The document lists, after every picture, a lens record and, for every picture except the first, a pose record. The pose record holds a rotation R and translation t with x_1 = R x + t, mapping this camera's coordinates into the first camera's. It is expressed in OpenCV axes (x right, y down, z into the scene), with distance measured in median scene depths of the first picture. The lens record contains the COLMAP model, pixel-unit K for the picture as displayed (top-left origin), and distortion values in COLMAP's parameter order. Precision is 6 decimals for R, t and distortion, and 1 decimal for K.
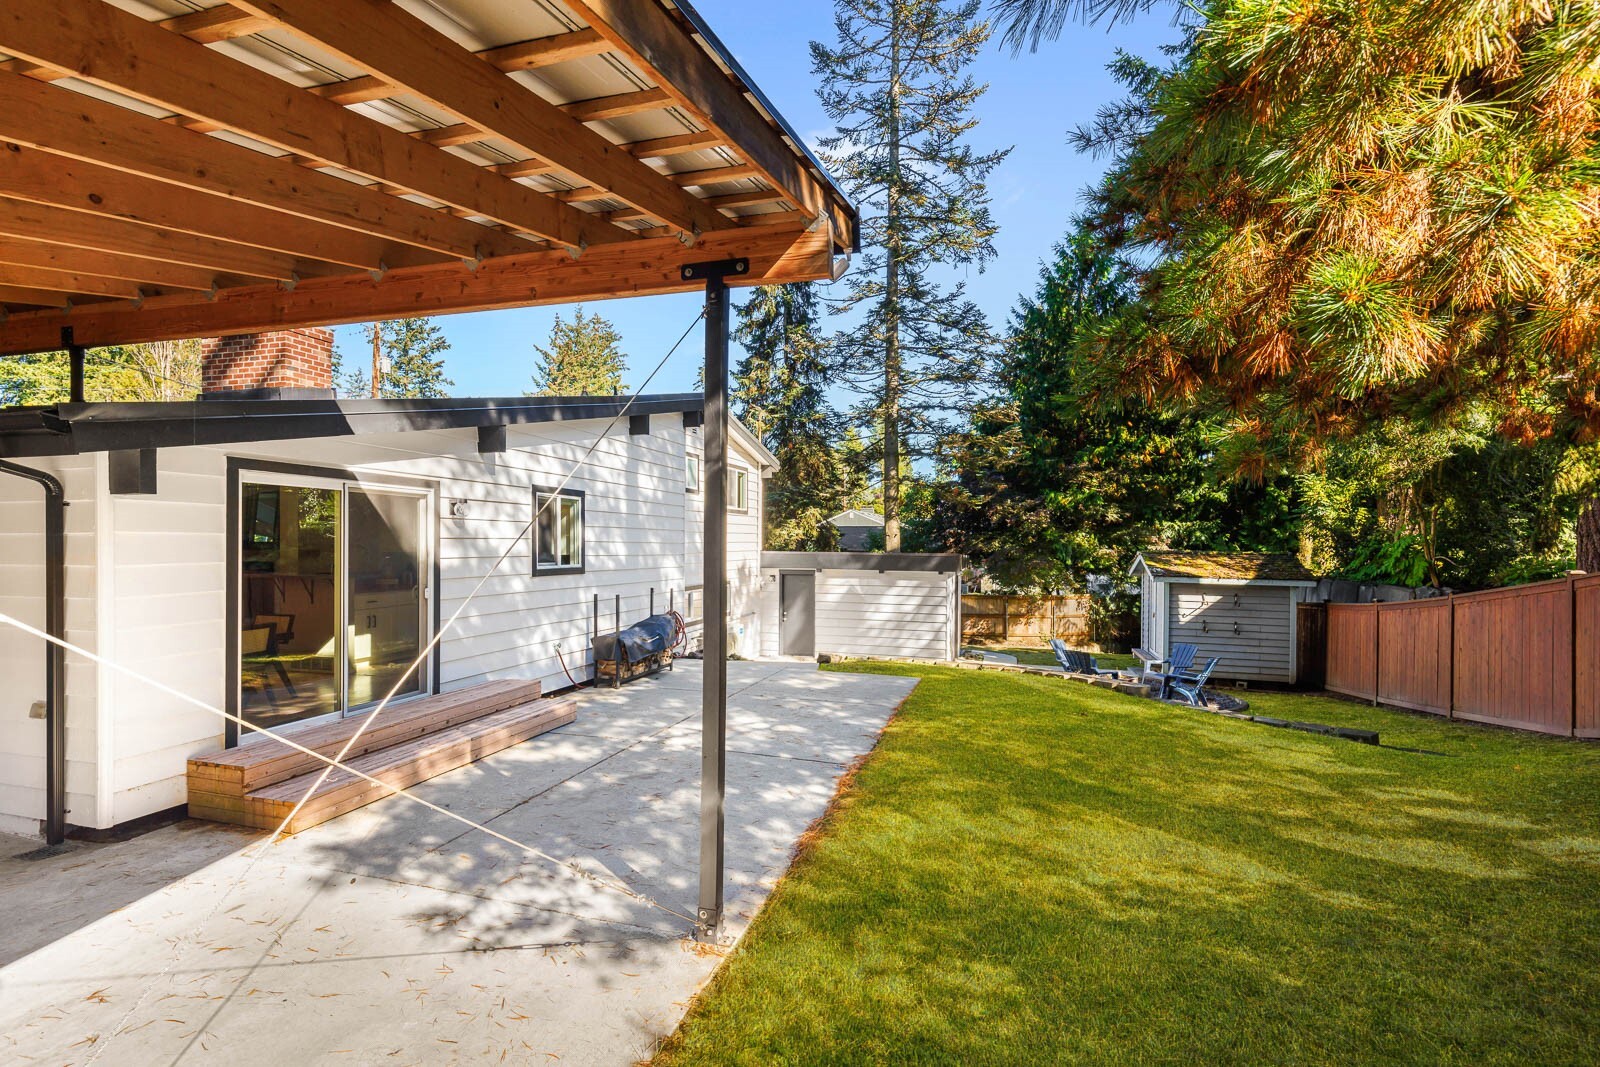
lens RADIAL K [[717.2, 0, 800.0], [0, 717.2, 533.5], [0, 0, 1]] dist [0.001015, 0.000166]
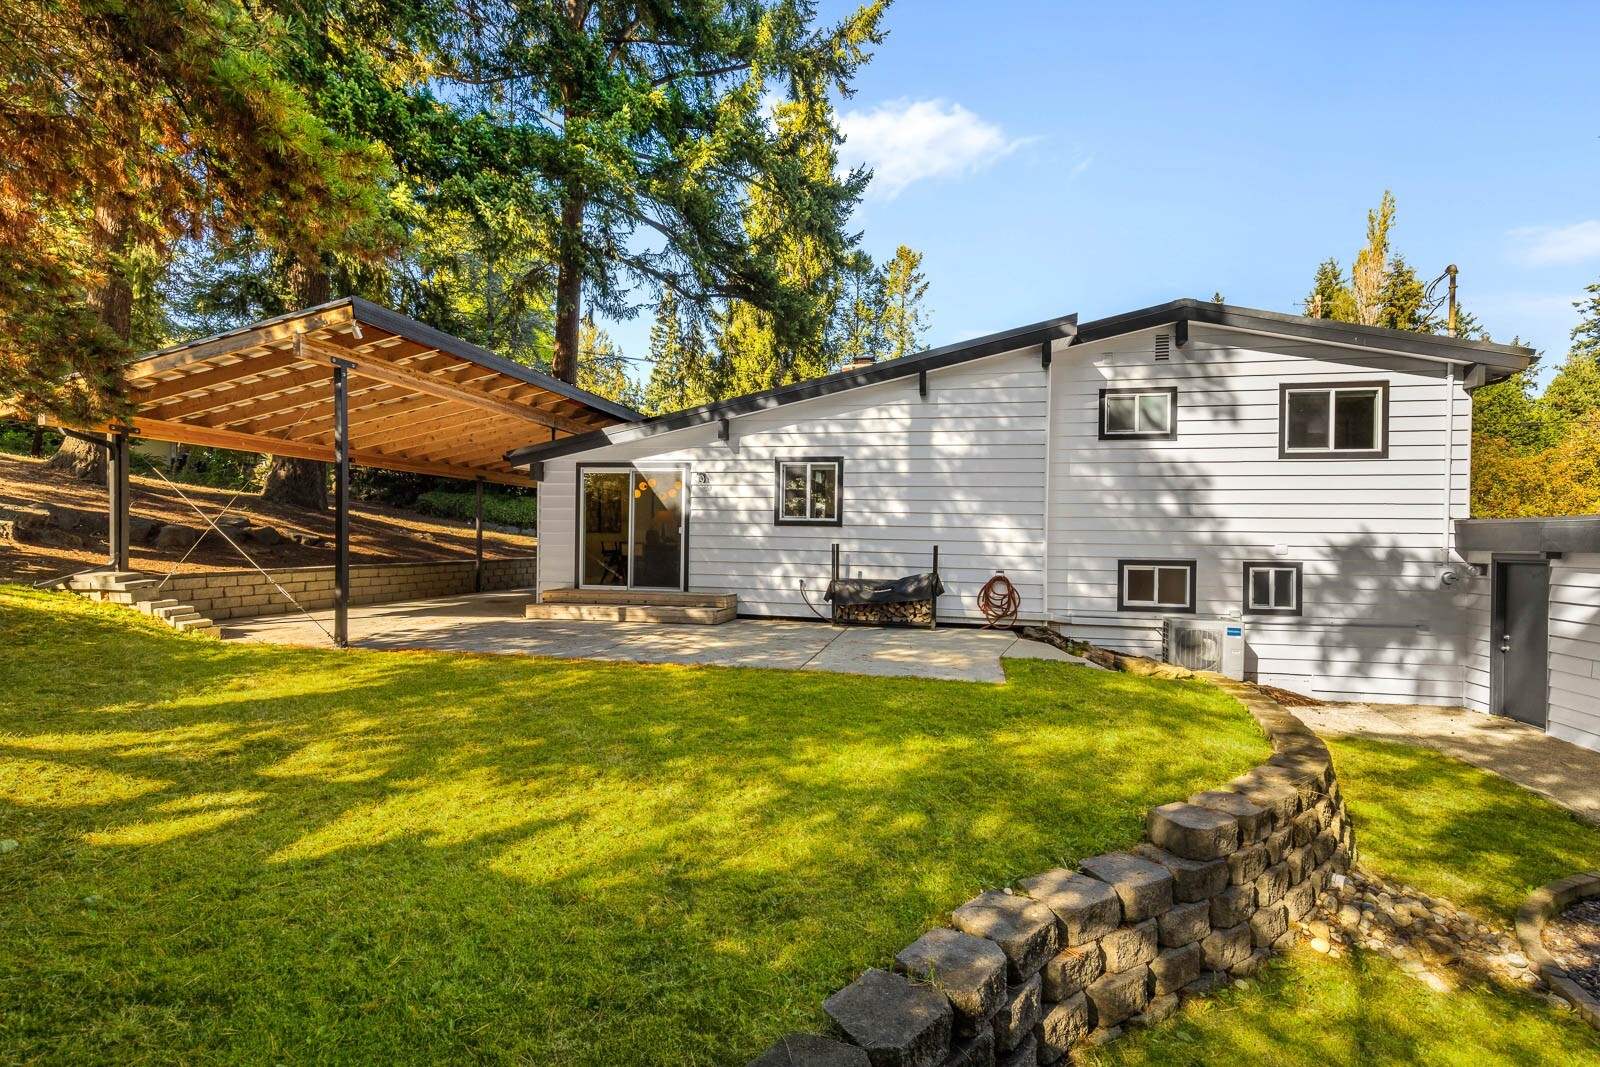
lens RADIAL K [[717.2, 0, 800.0], [0, 717.2, 533.5], [0, 0, 1]] dist [0.001015, 0.000166]
pose [[0.089671, -0.008441, -0.995936, 0.951262], [-0.001182, 0.999962, -0.008581, 0.083959], [0.995971, 0.001947, 0.089658, 0.917072]]
